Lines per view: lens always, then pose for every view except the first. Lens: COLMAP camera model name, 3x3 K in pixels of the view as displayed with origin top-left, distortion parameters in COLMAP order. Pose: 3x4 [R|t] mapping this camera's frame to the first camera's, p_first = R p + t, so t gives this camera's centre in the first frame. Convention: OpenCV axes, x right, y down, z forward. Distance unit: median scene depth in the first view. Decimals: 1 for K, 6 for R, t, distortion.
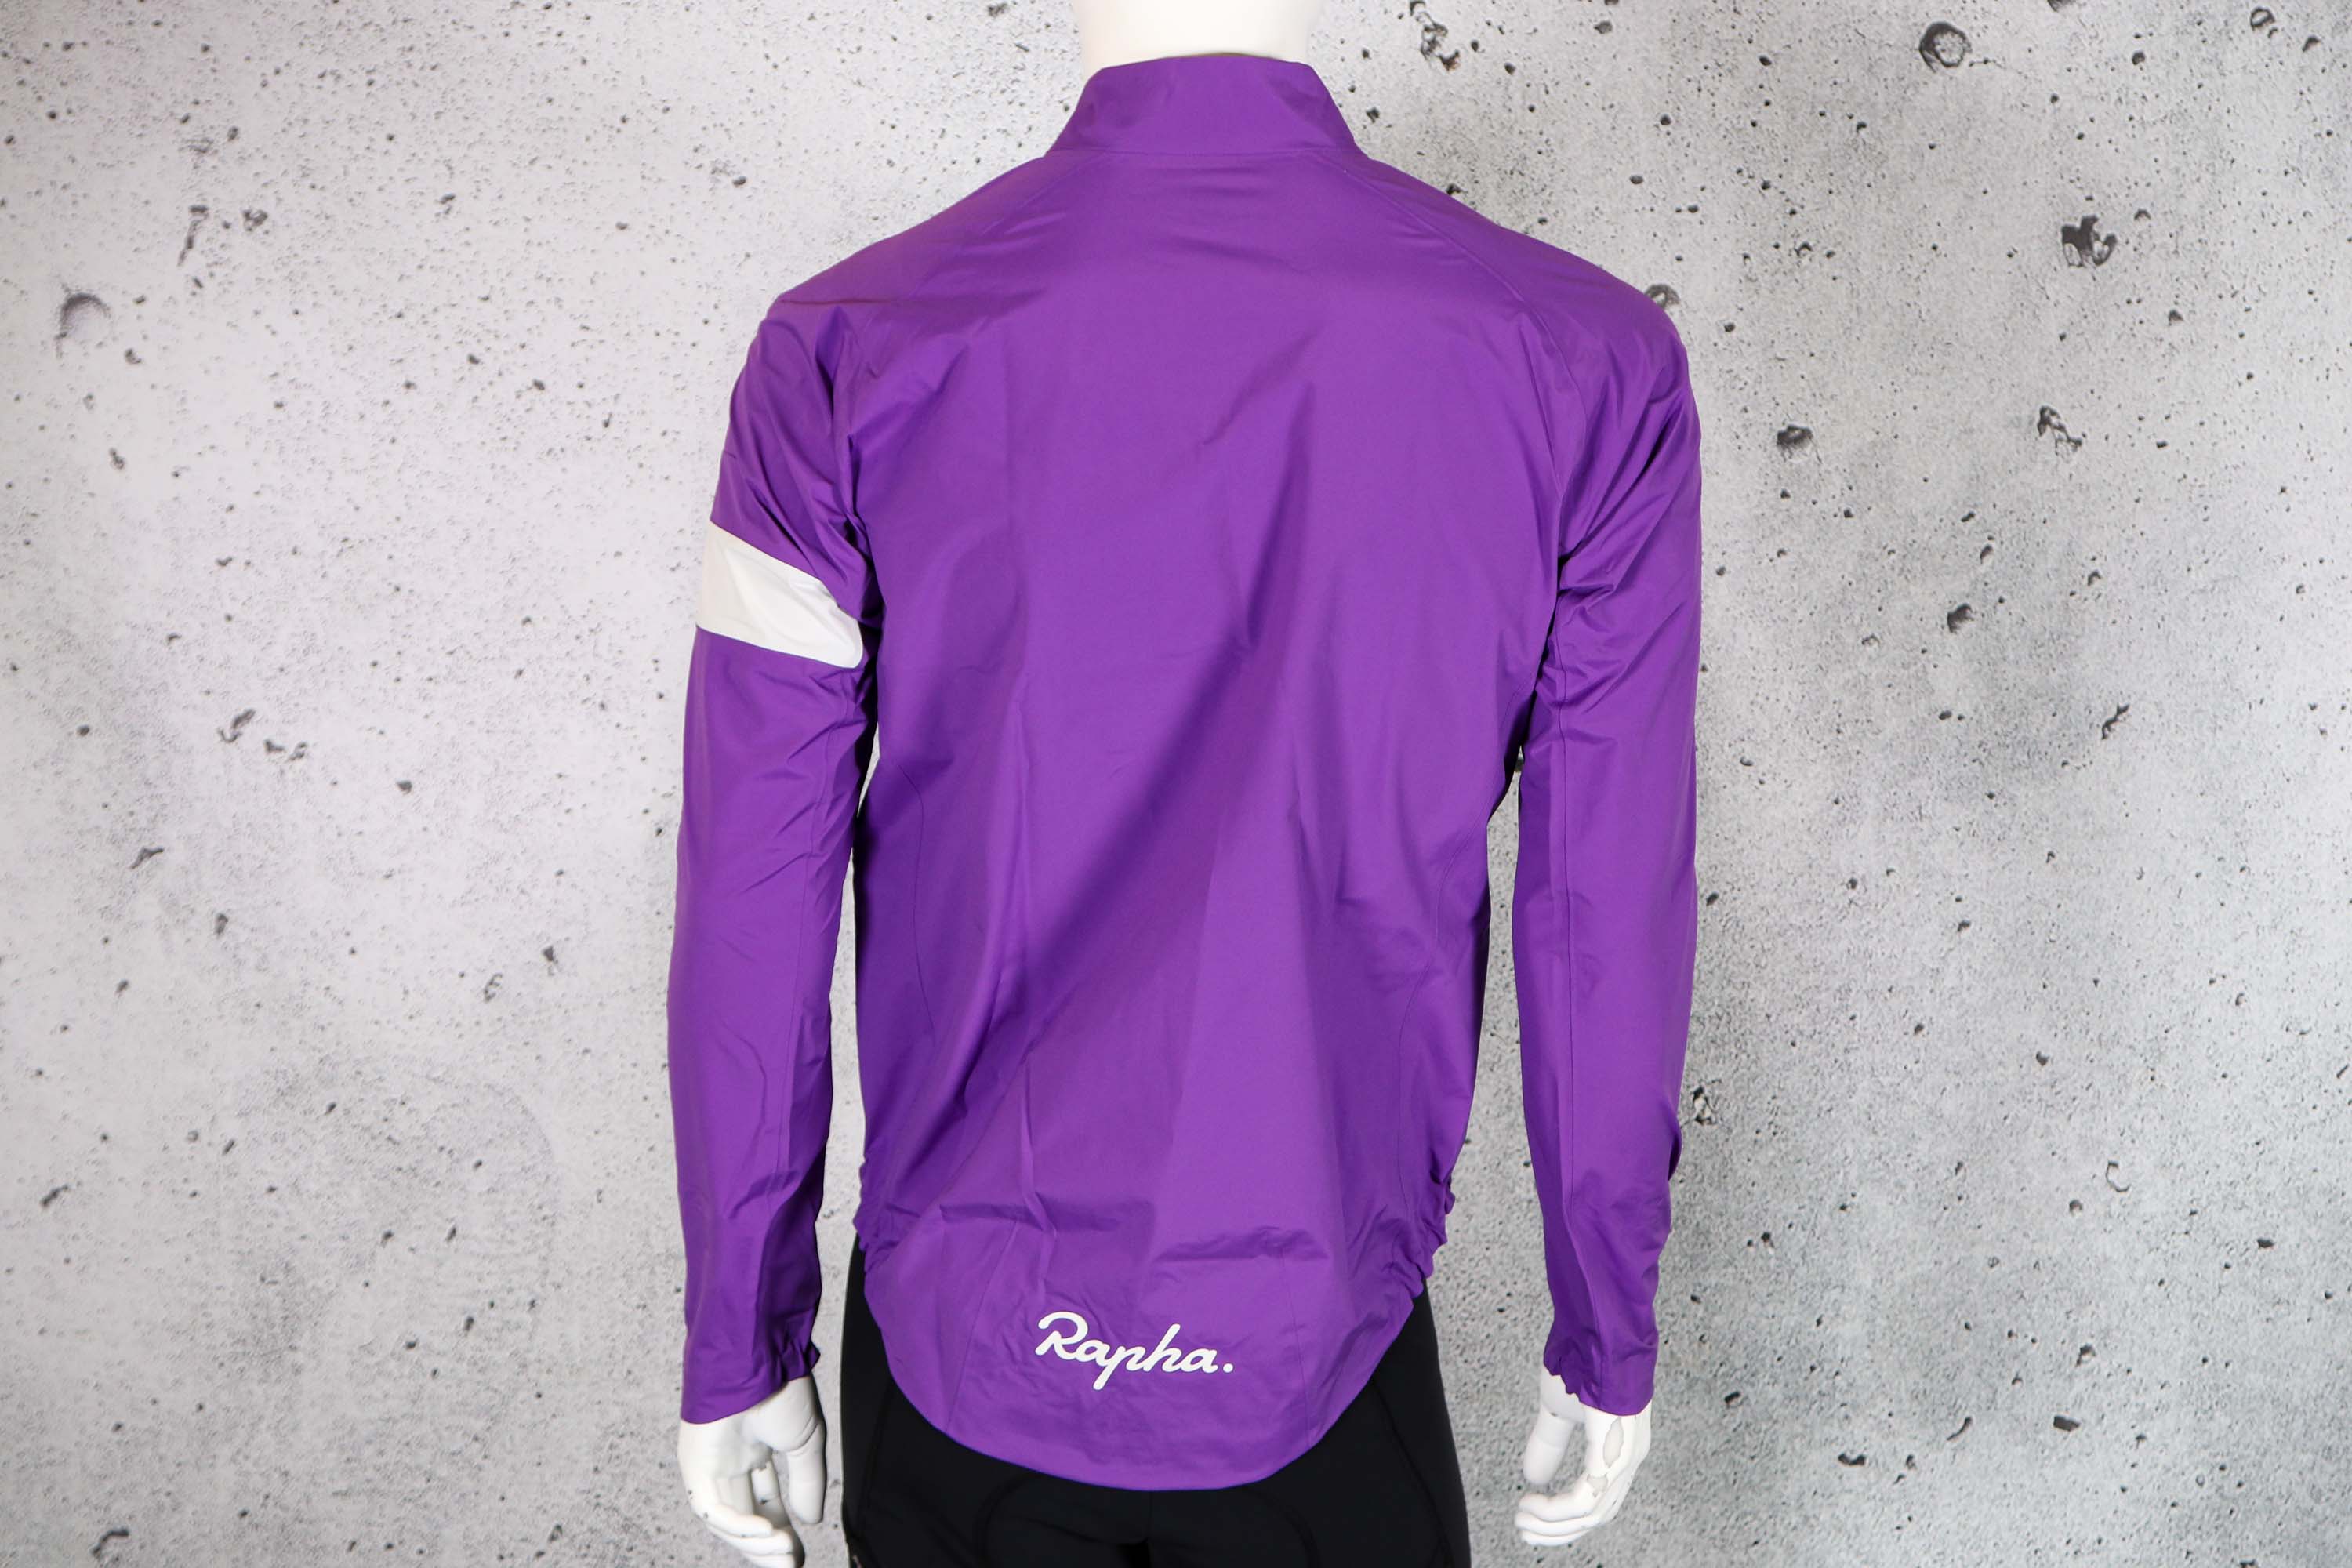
lens RADIAL K [[4540.0, 0, 1219.2], [0, 4540.0, 782.3], [0, 0, 1]] dist [0.058841, 0.194432]
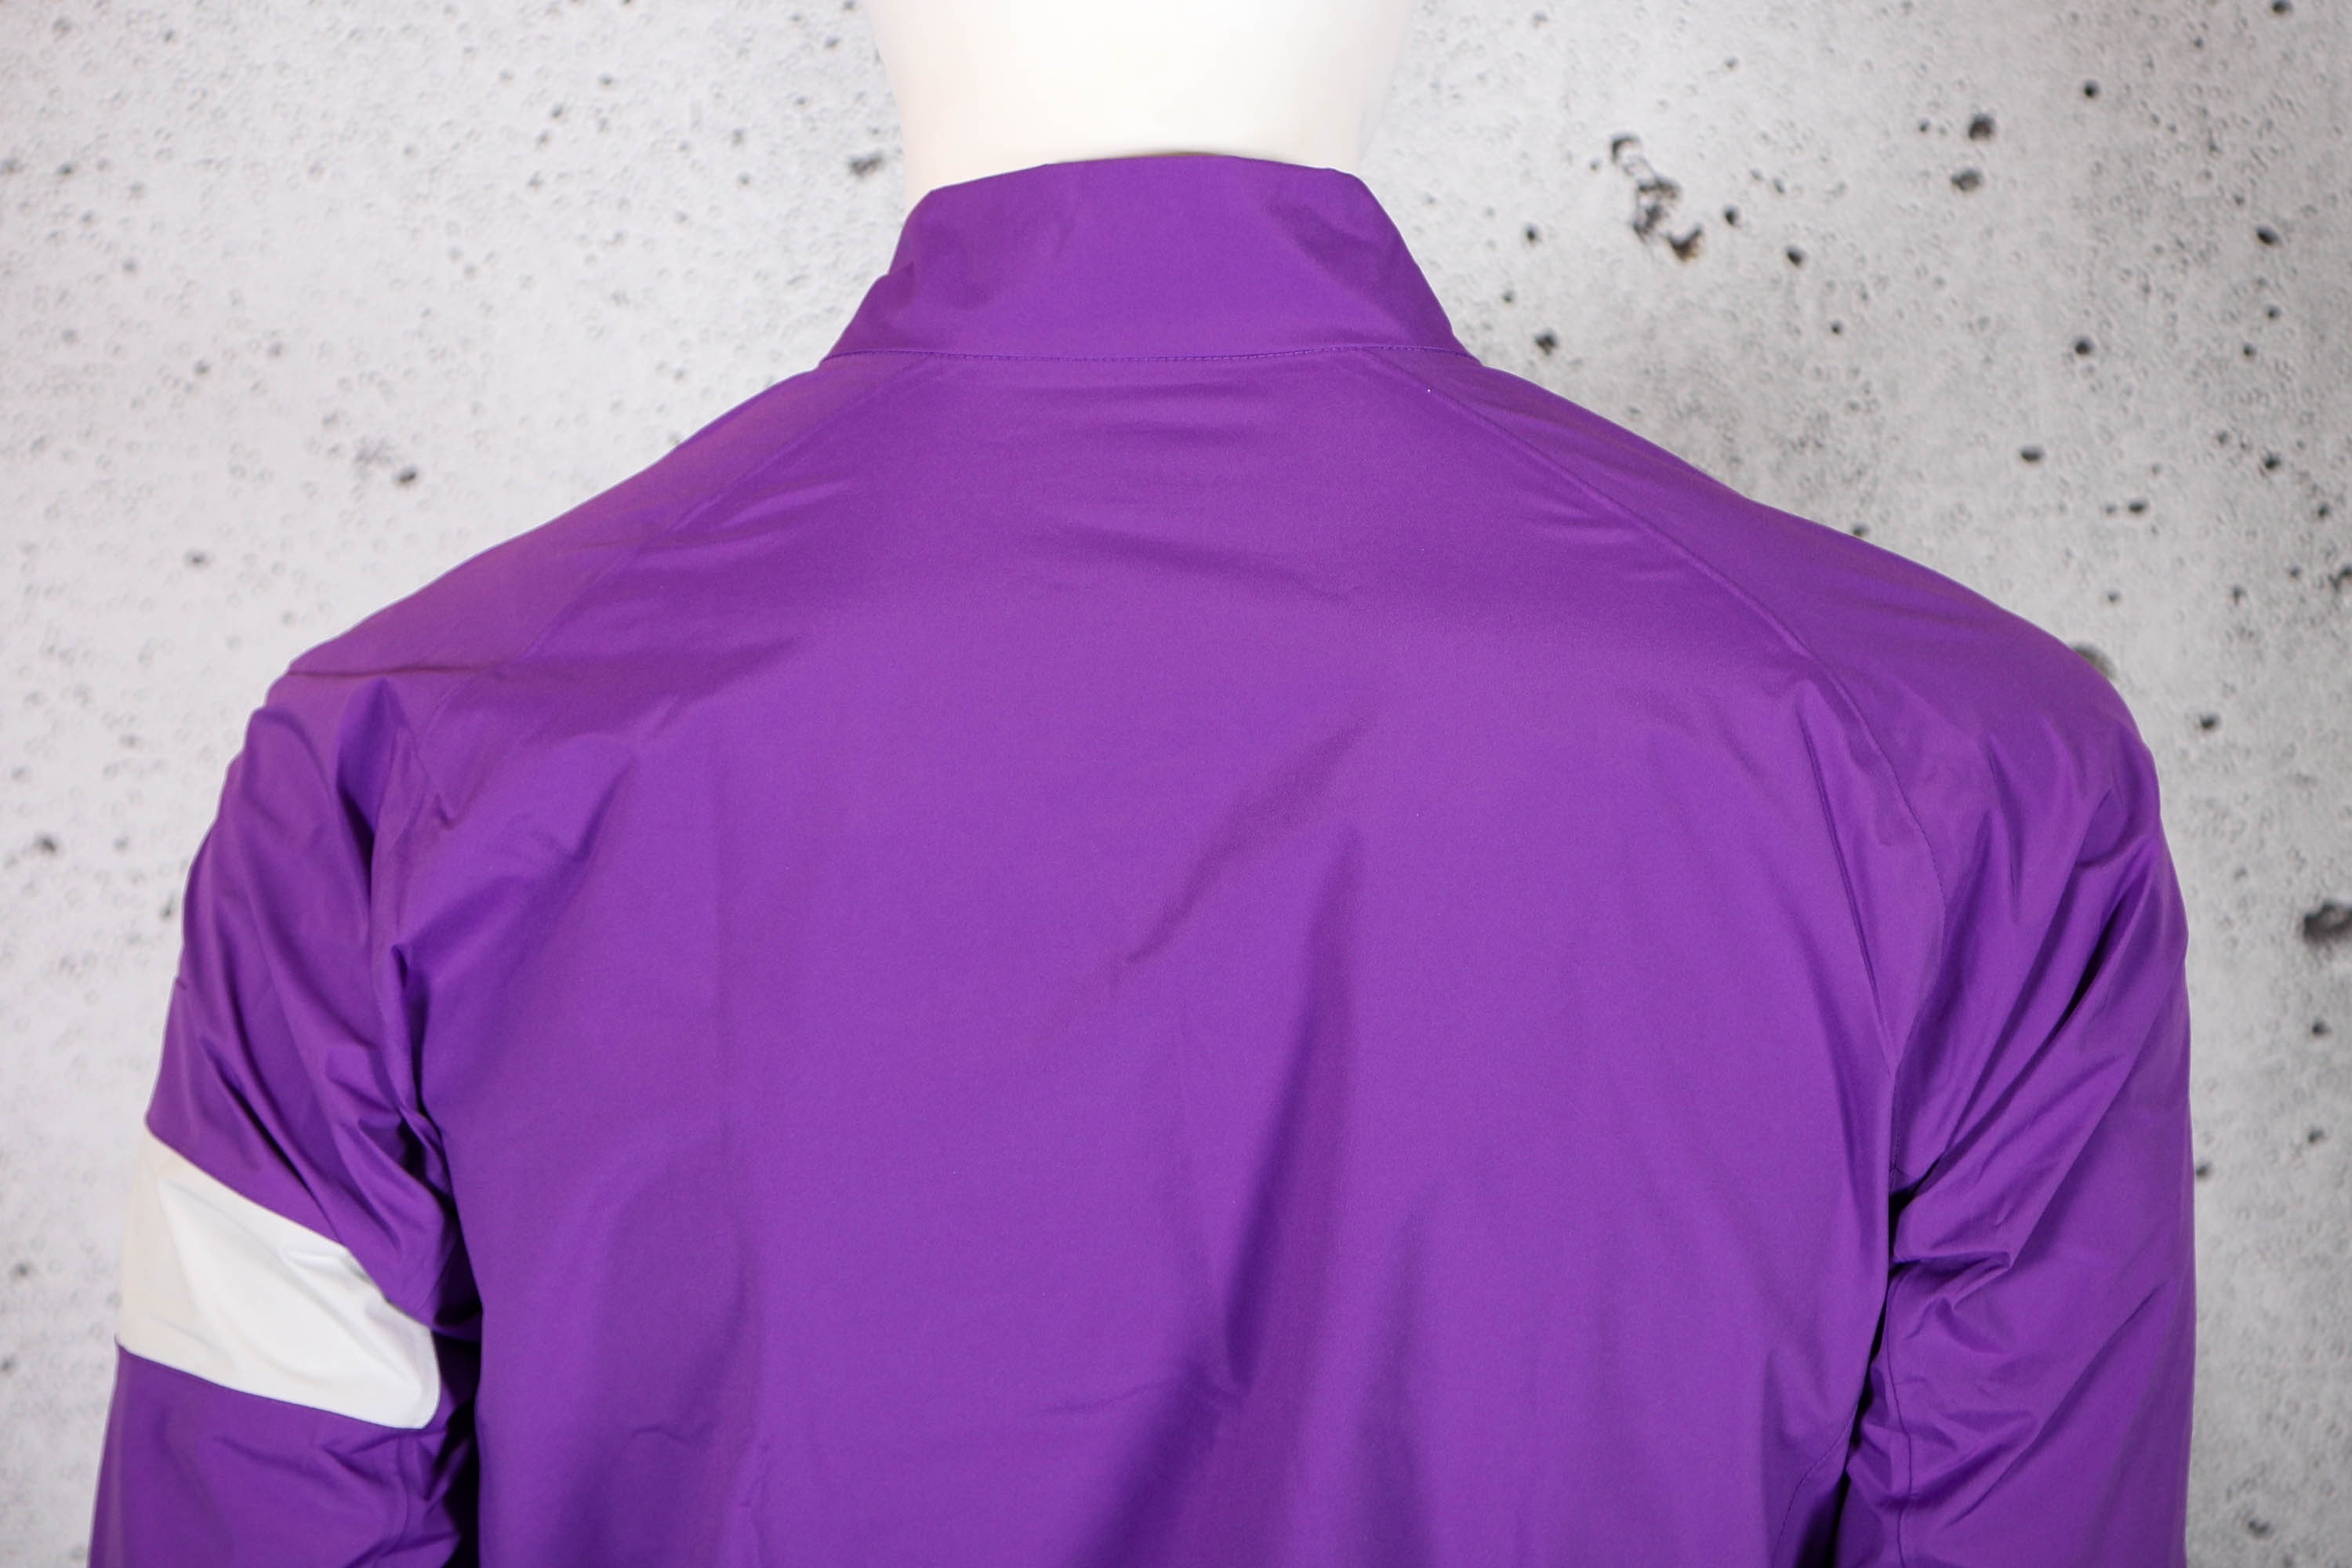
lens RADIAL K [[6169.6, 0, 1138.1], [0, 6169.6, 784.6], [0, 0, 1]] dist [0.099852, 0.759410]
pose [[0.998728, -0.007788, -0.049827, 0.028213], [0.003026, 0.995479, -0.094934, -0.030302], [0.050341, 0.094662, 0.994236, 0.343787]]
